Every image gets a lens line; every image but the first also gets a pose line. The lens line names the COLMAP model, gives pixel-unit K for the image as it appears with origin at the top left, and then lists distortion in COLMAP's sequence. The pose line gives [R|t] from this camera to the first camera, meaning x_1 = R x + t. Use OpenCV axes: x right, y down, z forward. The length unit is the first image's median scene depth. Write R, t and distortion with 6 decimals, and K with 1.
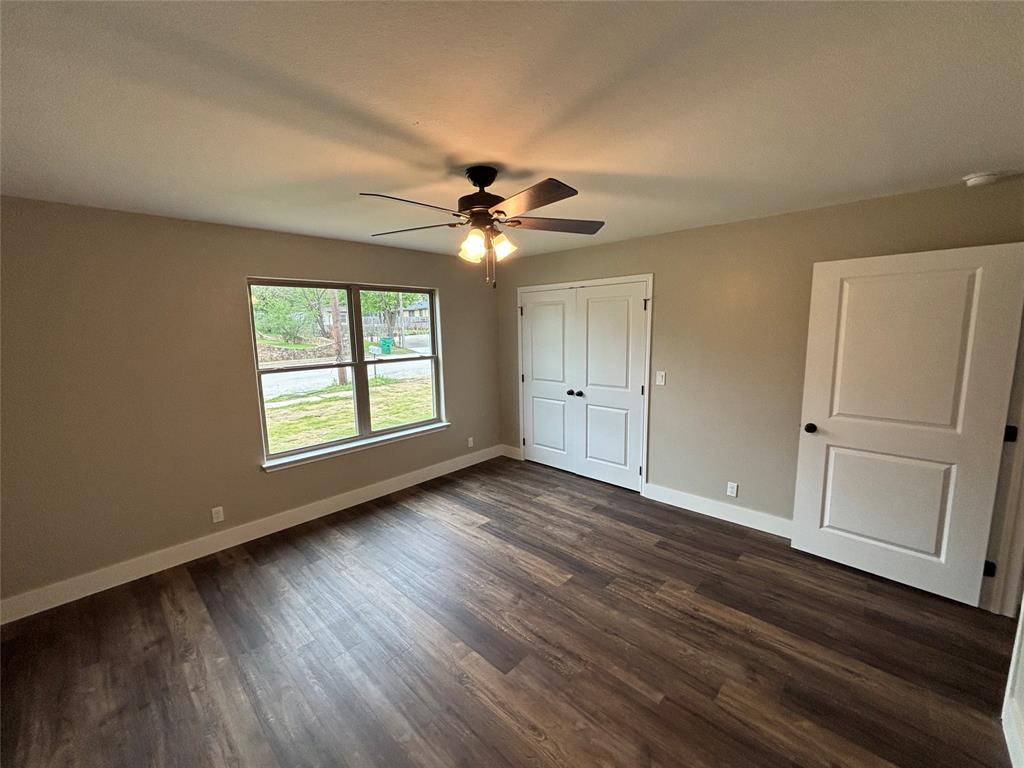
lens RADIAL K [[414.0, 0, 512.0], [0, 414.0, 384.0], [0, 0, 1]] dist [0.008649, 0.000201]
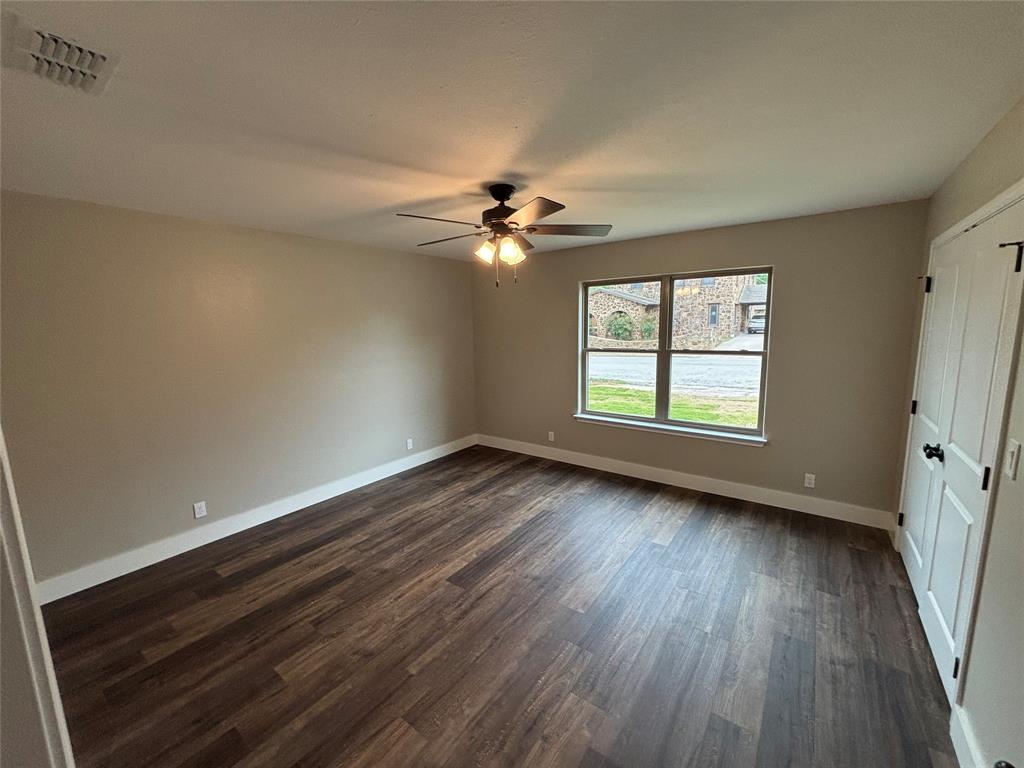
lens RADIAL K [[404.4, 0, 502.5], [0, 404.4, 381.1], [0, 0, 1]] dist [0.000235, -0.000066]
pose [[0.128792, 0.160070, -0.978667, 0.794552], [-0.128888, 0.981218, 0.143526, -0.093280], [0.983260, 0.107653, 0.147004, 0.619810]]
